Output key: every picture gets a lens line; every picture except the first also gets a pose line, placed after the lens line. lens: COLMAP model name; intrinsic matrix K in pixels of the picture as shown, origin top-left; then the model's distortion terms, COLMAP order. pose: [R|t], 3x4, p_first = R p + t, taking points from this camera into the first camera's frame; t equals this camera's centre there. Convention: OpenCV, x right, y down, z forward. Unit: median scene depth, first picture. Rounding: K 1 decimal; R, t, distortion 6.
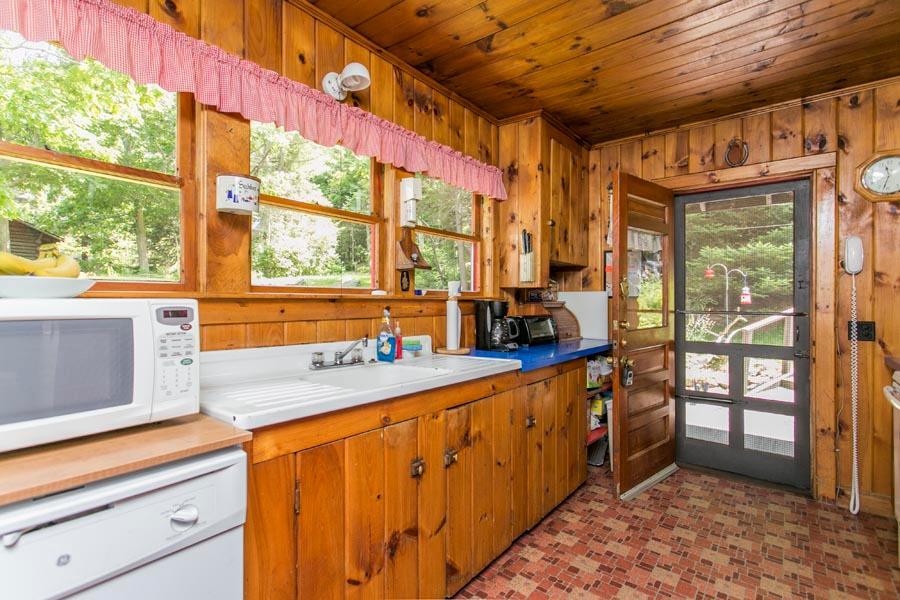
lens RADIAL K [[428.9, 0, 450.0], [0, 428.9, 300.0], [0, 0, 1]] dist [-0.000234, -0.000112]
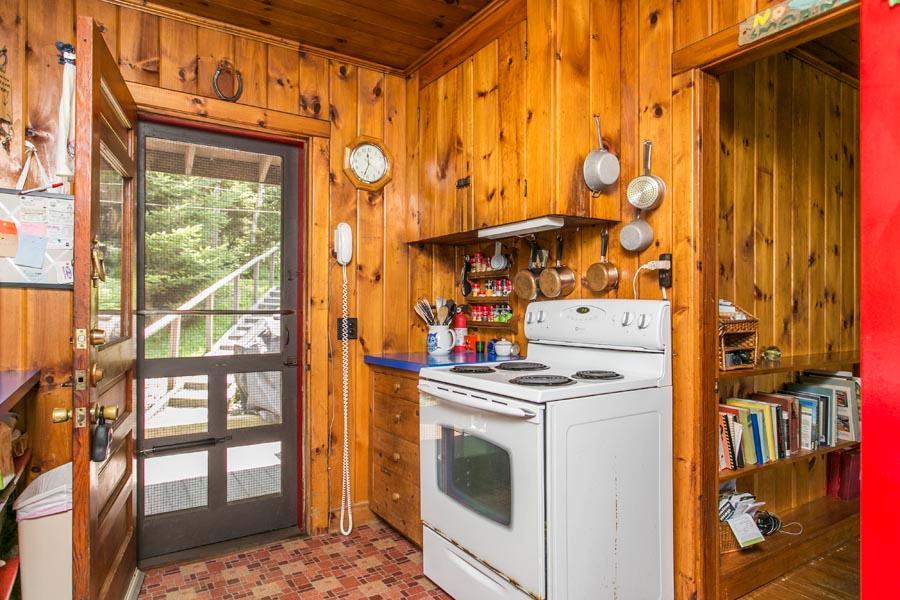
lens RADIAL K [[543.4, 0, 450.0], [0, 543.4, 300.0], [0, 0, 1]] dist [-0.000841, 0.000349]
pose [[0.326810, 0.006286, 0.945069, -0.049878], [-0.002000, 0.999980, -0.005960, 0.017522], [-0.945088, 0.000057, 0.326816, 0.401341]]
